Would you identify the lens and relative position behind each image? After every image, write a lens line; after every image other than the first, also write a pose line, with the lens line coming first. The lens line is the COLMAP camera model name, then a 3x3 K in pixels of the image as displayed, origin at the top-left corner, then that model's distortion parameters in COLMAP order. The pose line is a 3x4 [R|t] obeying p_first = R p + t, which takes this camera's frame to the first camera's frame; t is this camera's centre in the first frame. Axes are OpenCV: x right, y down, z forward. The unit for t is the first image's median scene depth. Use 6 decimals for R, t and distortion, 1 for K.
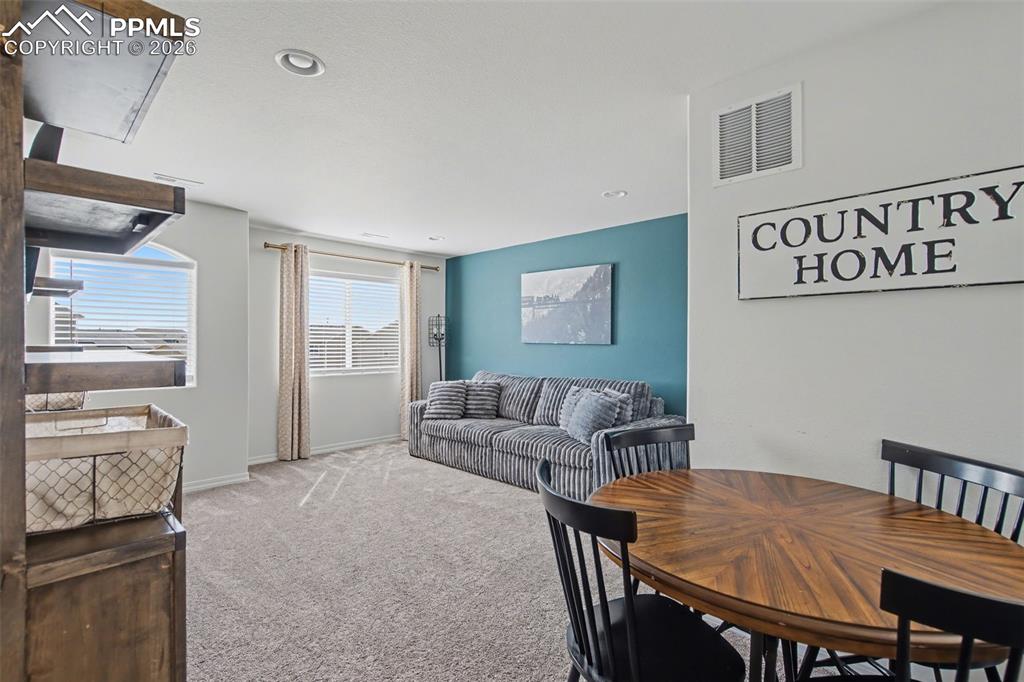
lens RADIAL K [[479.7, 0, 508.0], [0, 479.7, 340.4], [0, 0, 1]] dist [-0.000958, 0.000633]
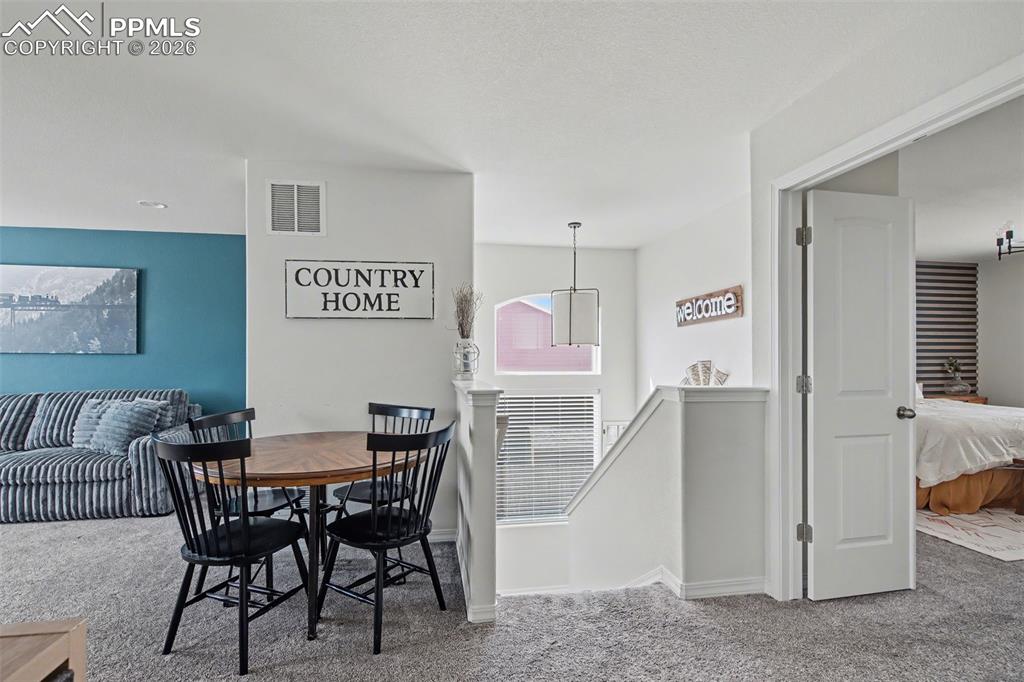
lens RADIAL K [[482.4, 0, 508.9], [0, 482.4, 360.3], [0, 0, 1]] dist [-0.001067, 0.000473]
pose [[0.589494, -0.011405, 0.807692, -0.303453], [0.001713, 0.999916, 0.012869, 0.025778], [-0.807771, -0.006202, 0.589464, -0.403833]]
